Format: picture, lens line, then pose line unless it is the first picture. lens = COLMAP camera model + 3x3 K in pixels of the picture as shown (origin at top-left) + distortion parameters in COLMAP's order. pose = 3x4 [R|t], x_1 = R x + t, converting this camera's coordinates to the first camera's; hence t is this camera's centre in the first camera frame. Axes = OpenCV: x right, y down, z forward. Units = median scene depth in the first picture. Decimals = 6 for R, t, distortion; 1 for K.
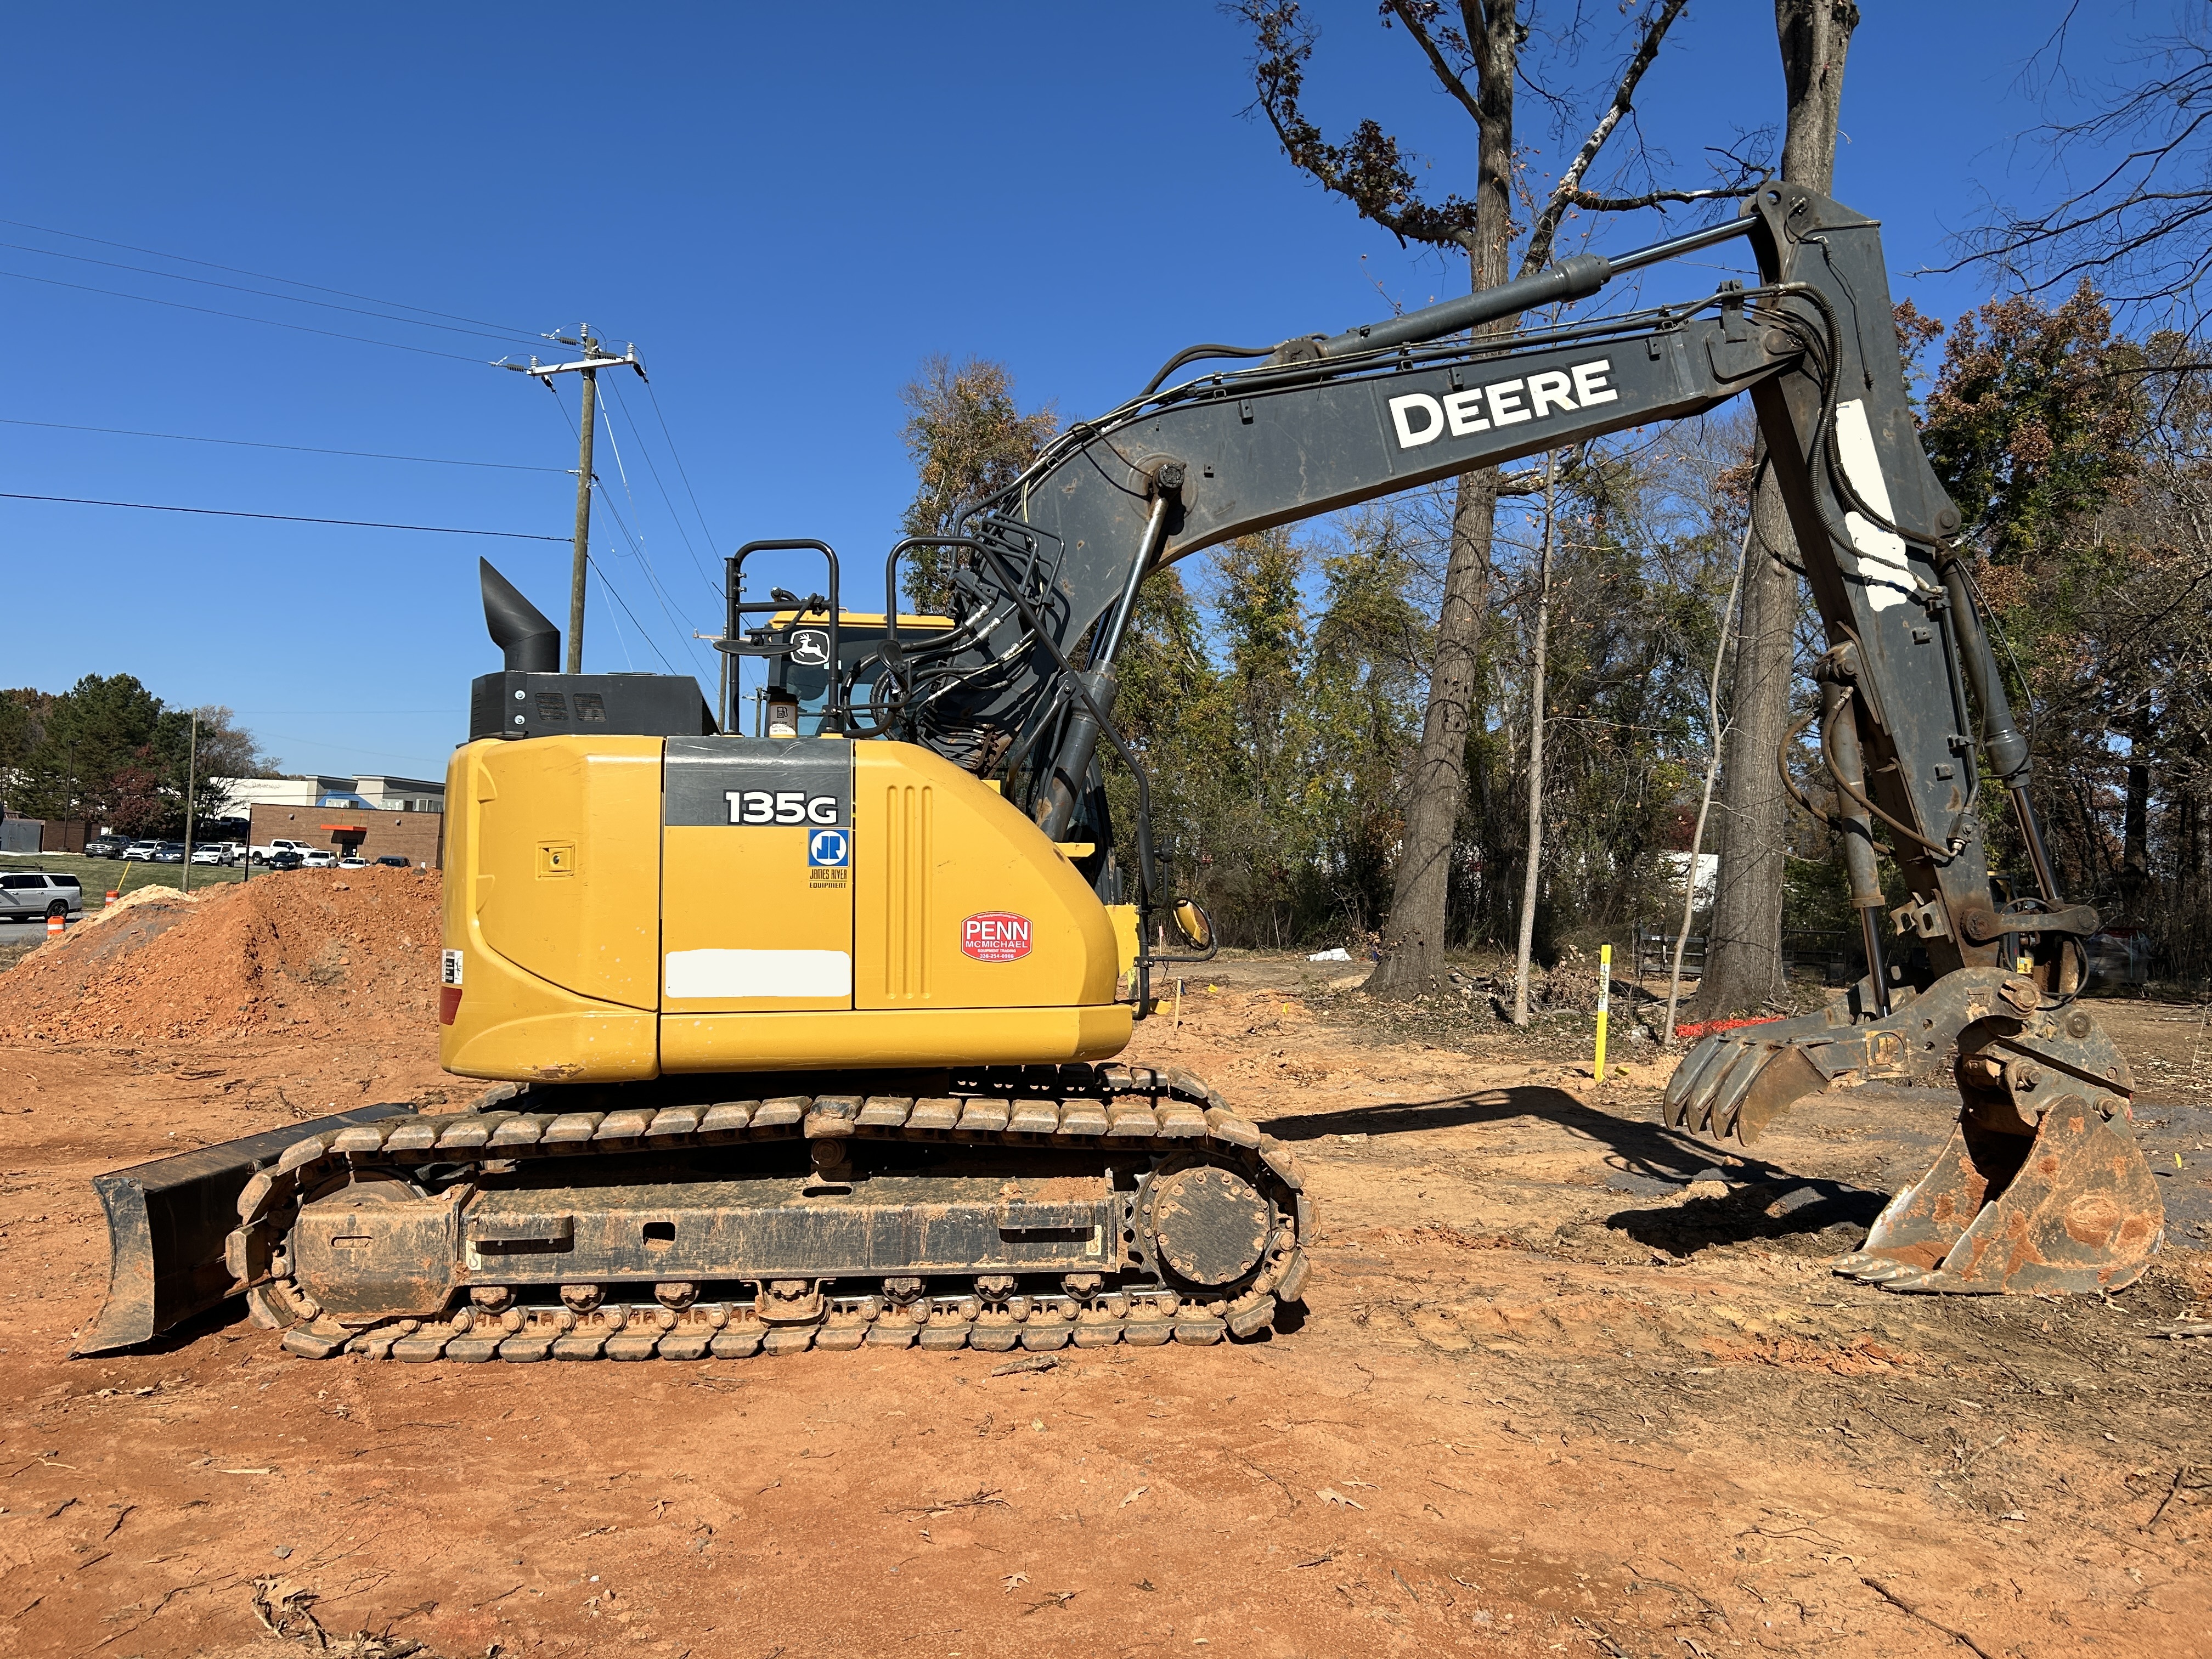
lens RADIAL K [[1665.5, 0, 1099.7], [0, 1665.5, 813.1], [0, 0, 1]] dist [0.047537, -0.049855]
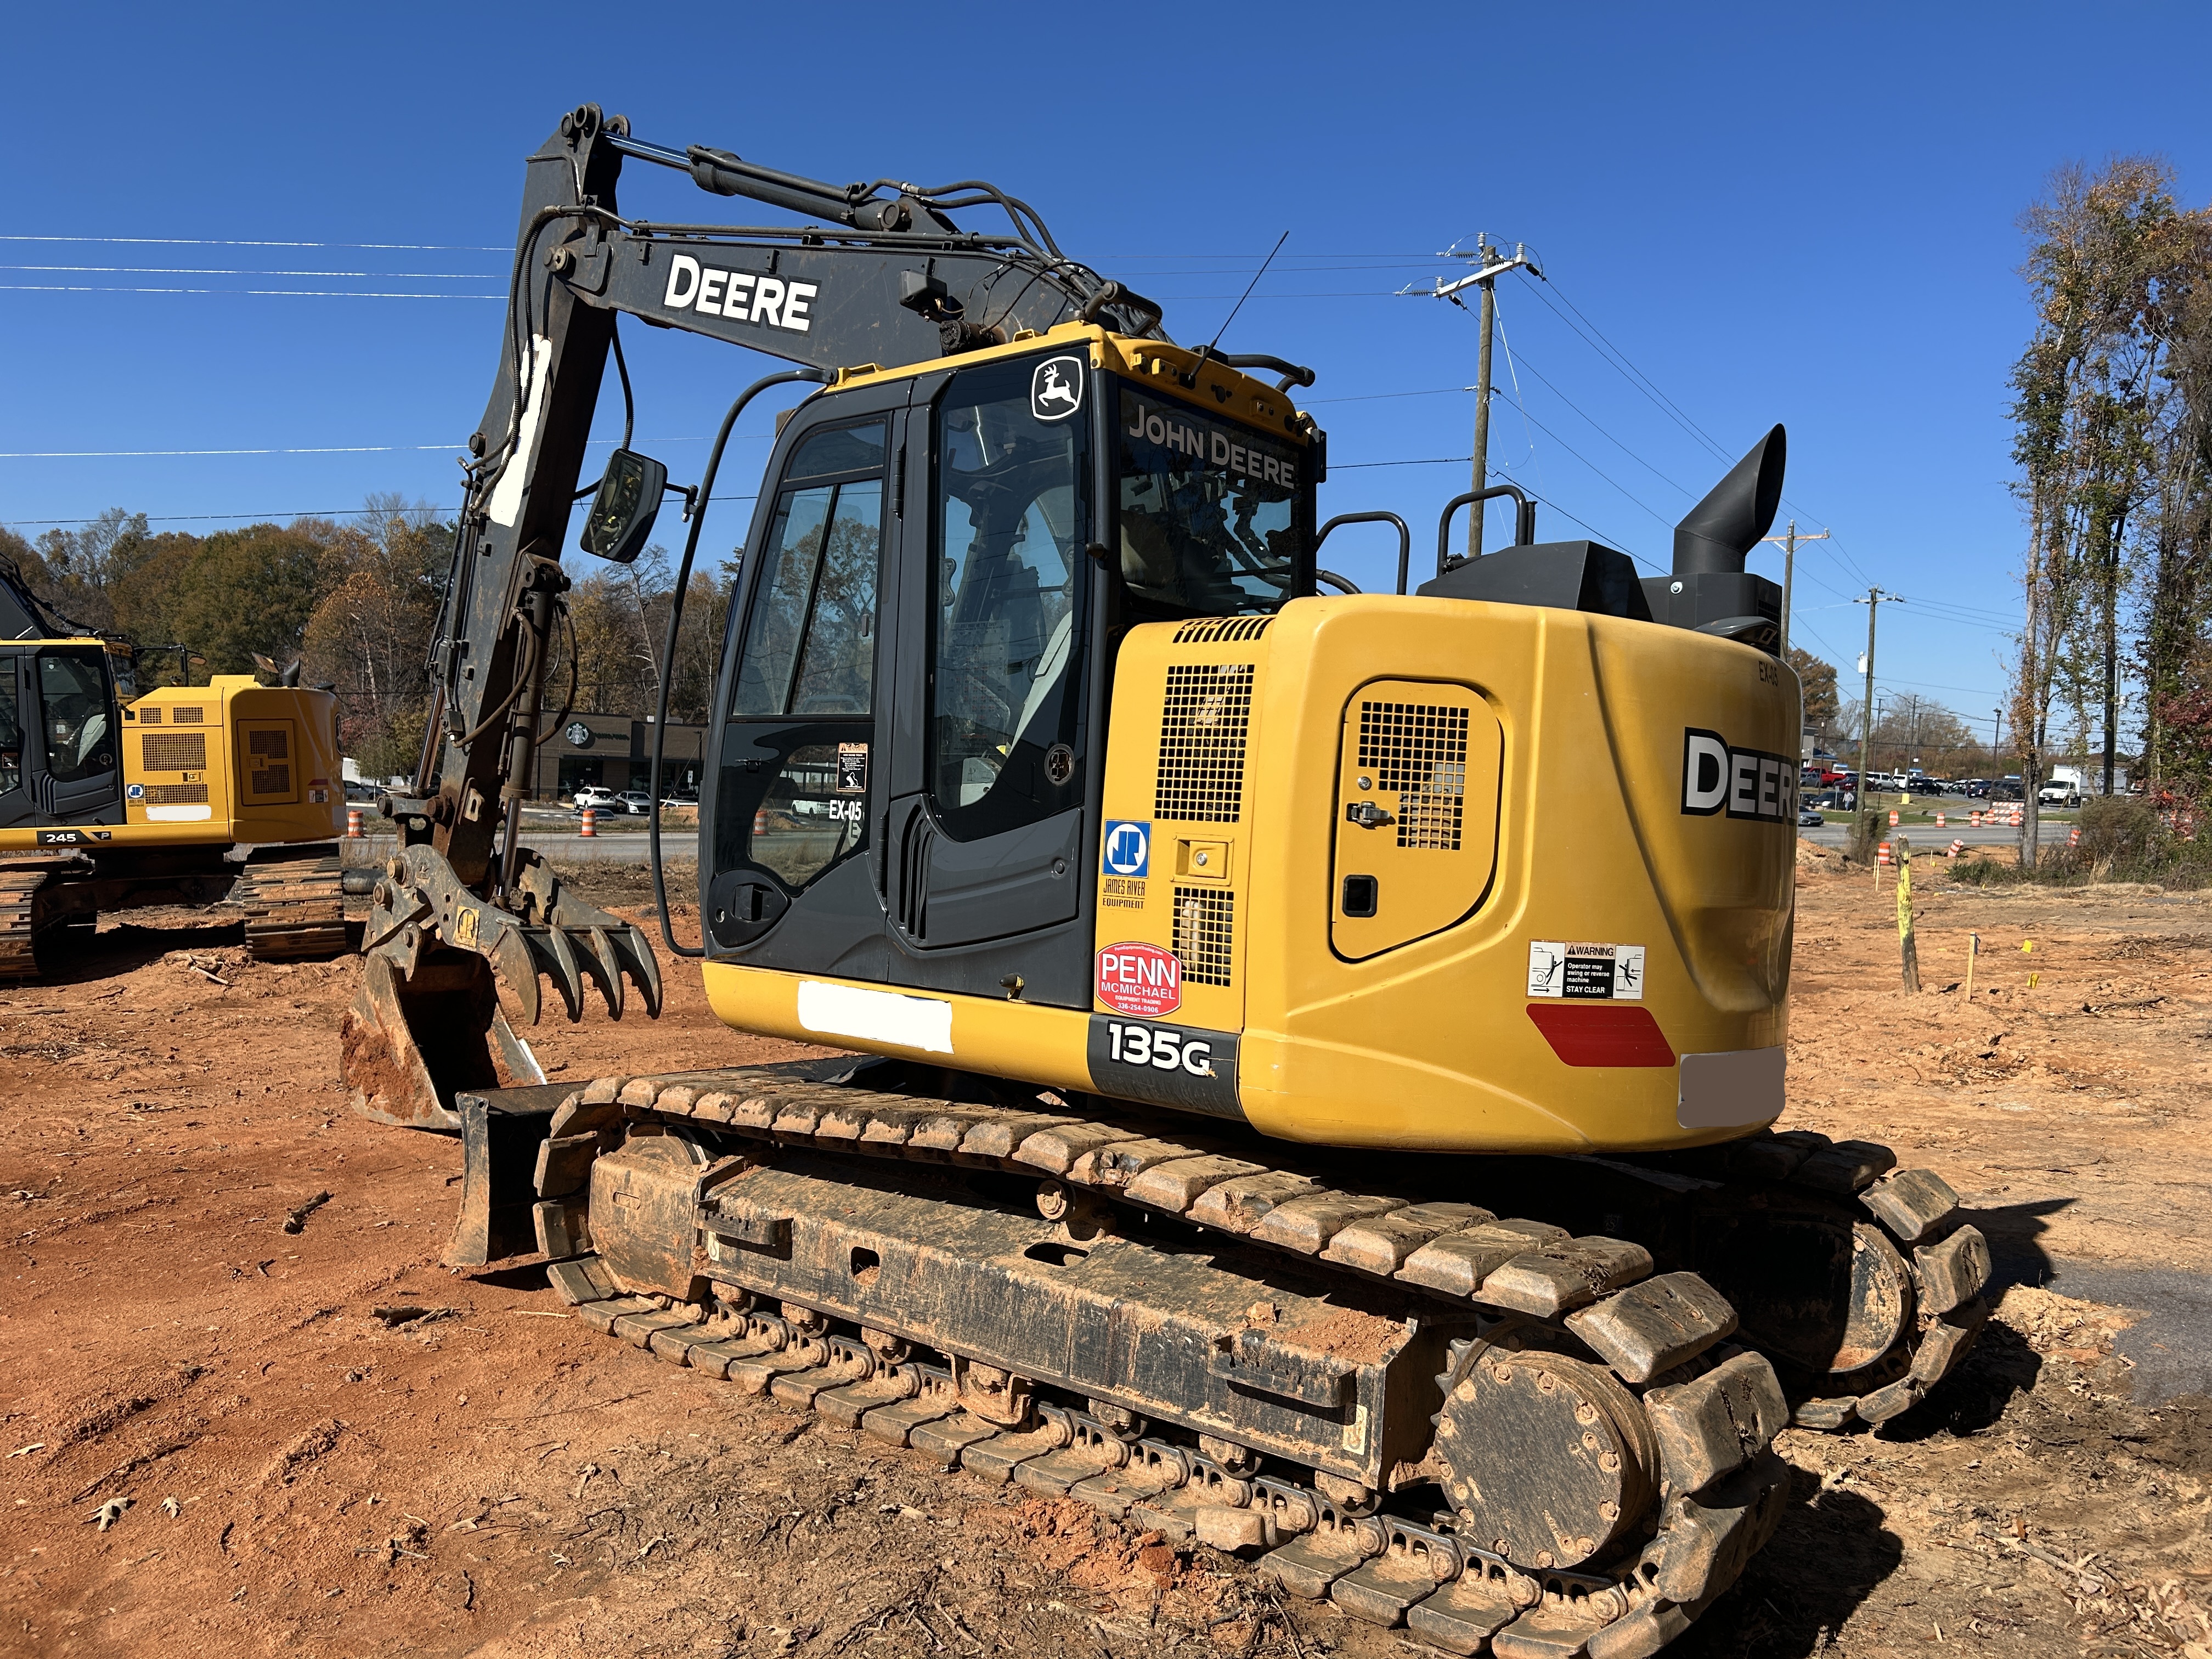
lens RADIAL K [[1669.8, 0, 1093.3], [0, 1669.8, 823.3], [0, 0, 1]] dist [0.055245, -0.056601]
pose [[0.766070, 0.009817, -0.642682, 0.638120], [0.023928, 0.998755, 0.043777, 0.013286], [0.642312, -0.048914, 0.764881, 0.386813]]
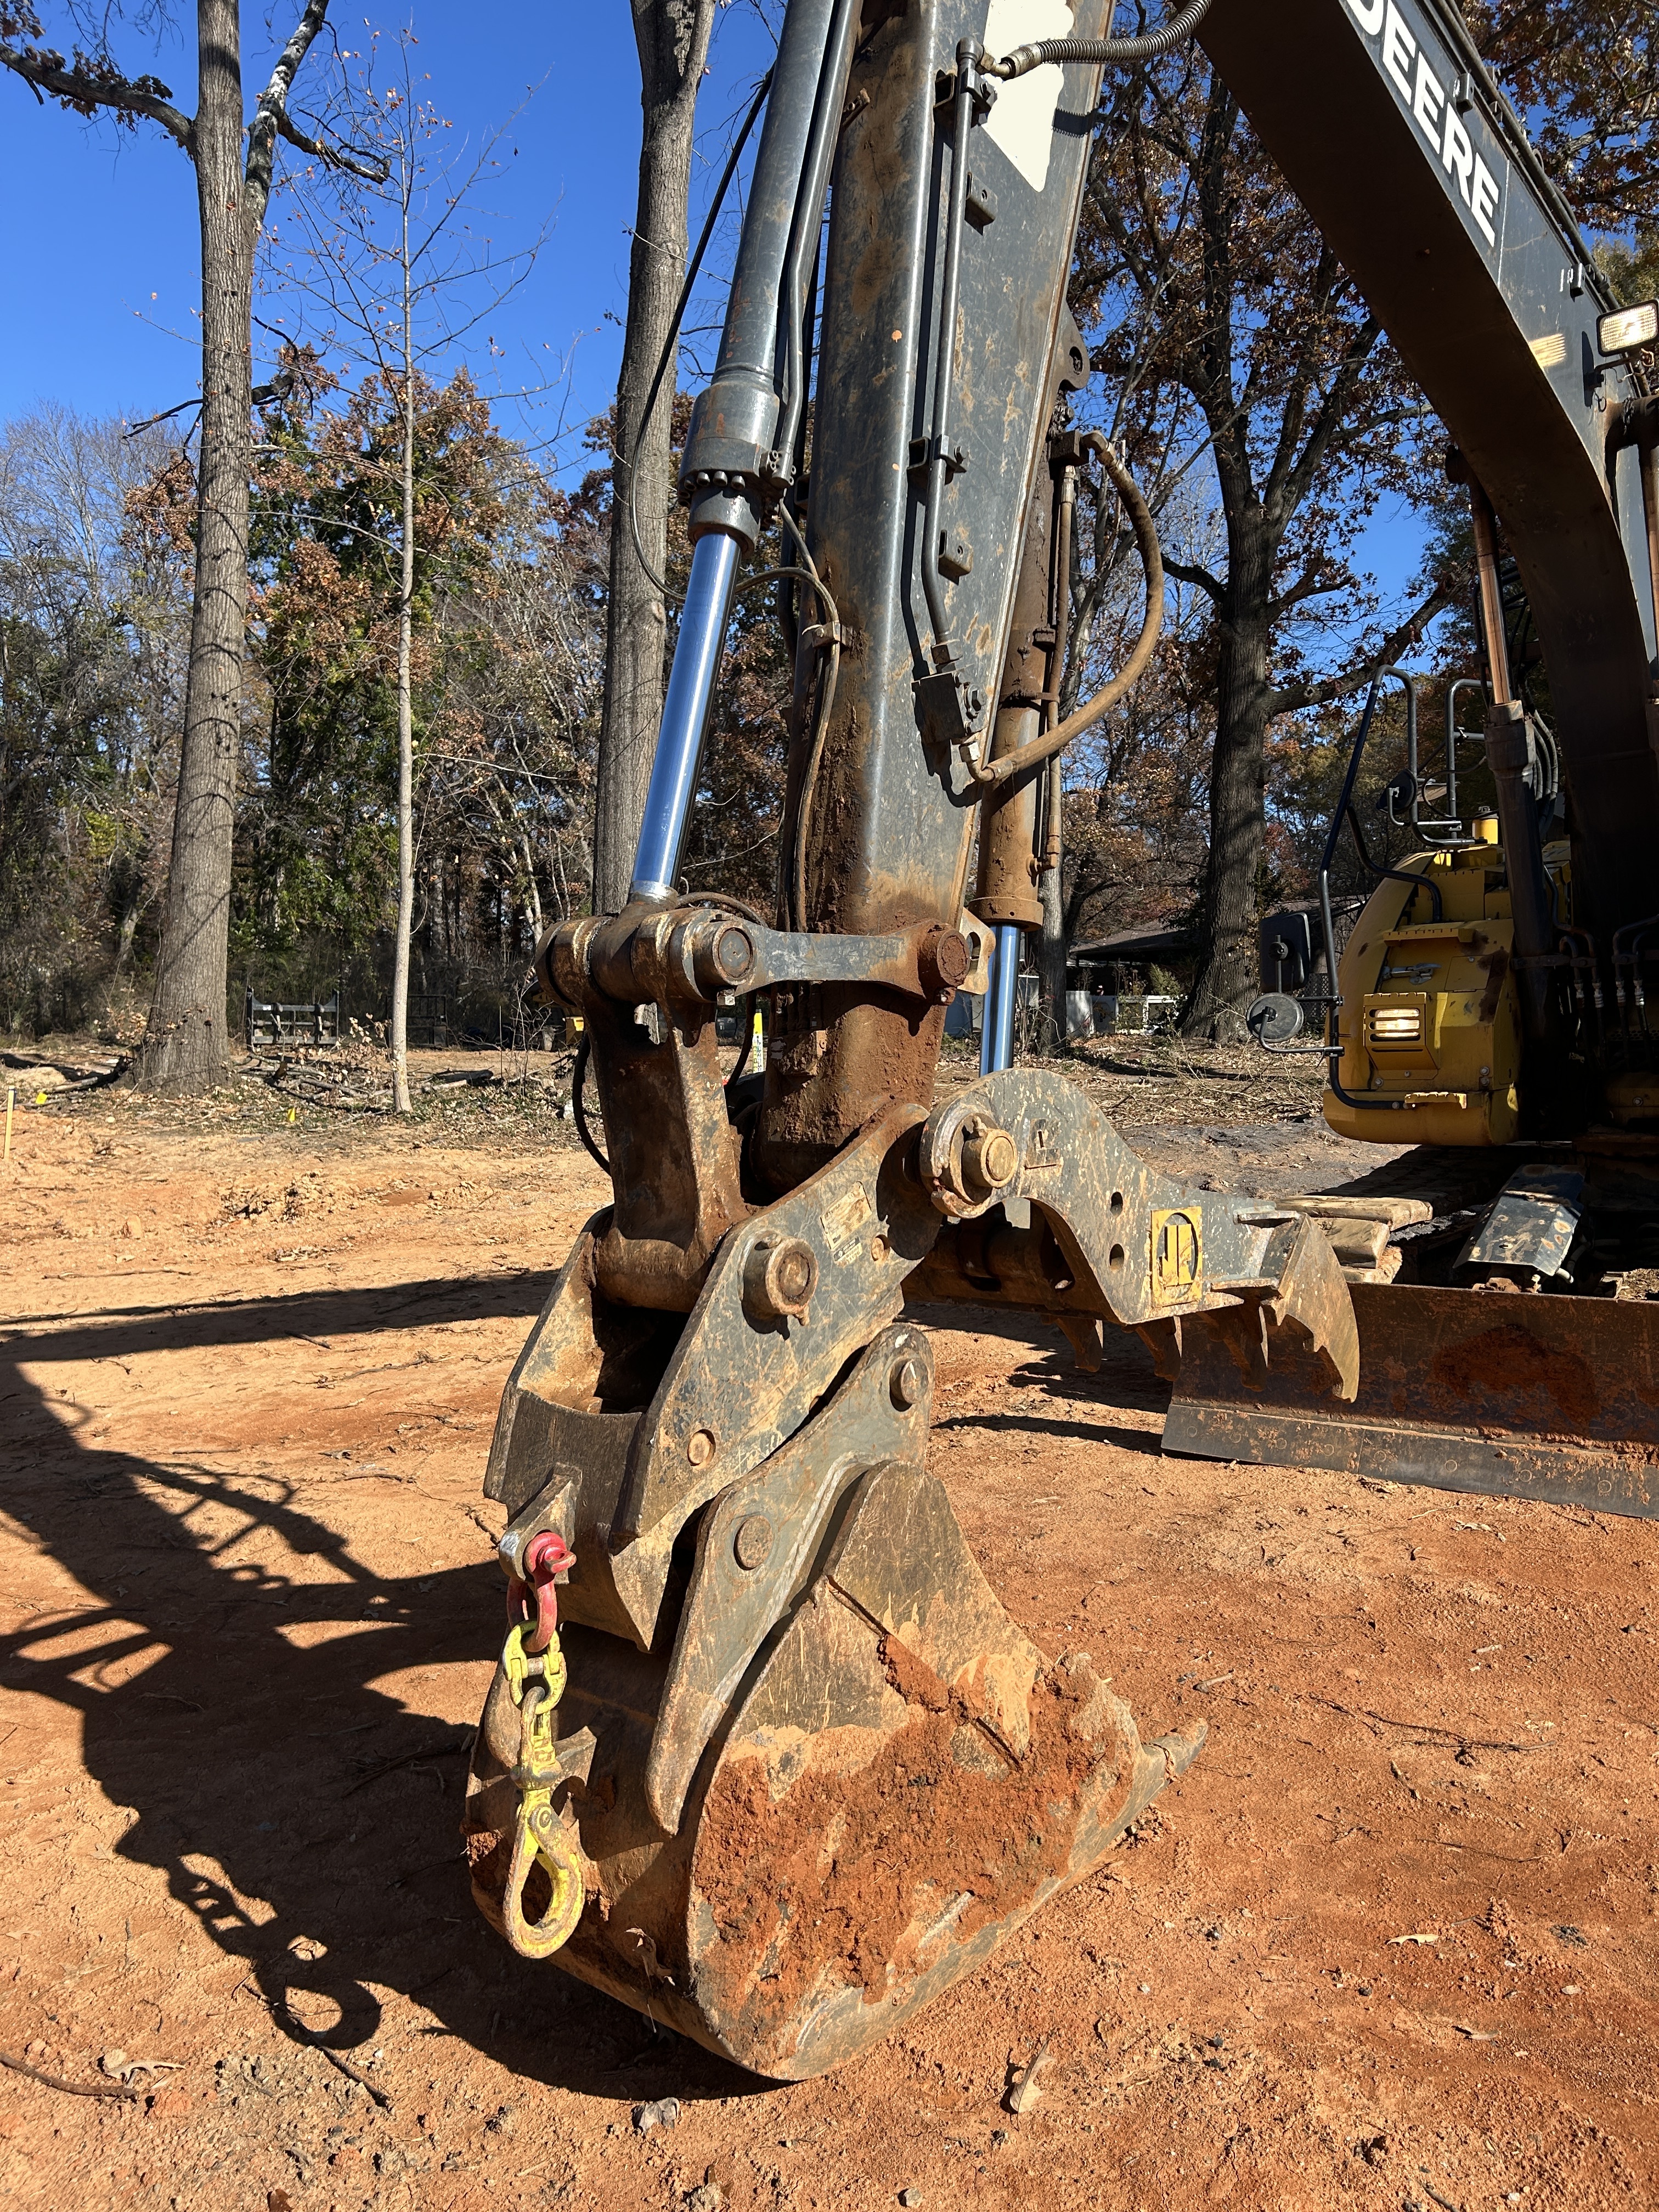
lens RADIAL K [[1669.8, 0, 826.7], [0, 1669.8, 1093.9], [0, 0, 1]] dist [0.055245, -0.056601]
pose [[0.640220, -0.076104, 0.764412, -0.733811], [-0.022329, 0.992817, 0.117544, 0.028600], [-0.767867, -0.092323, 0.633922, 0.755524]]
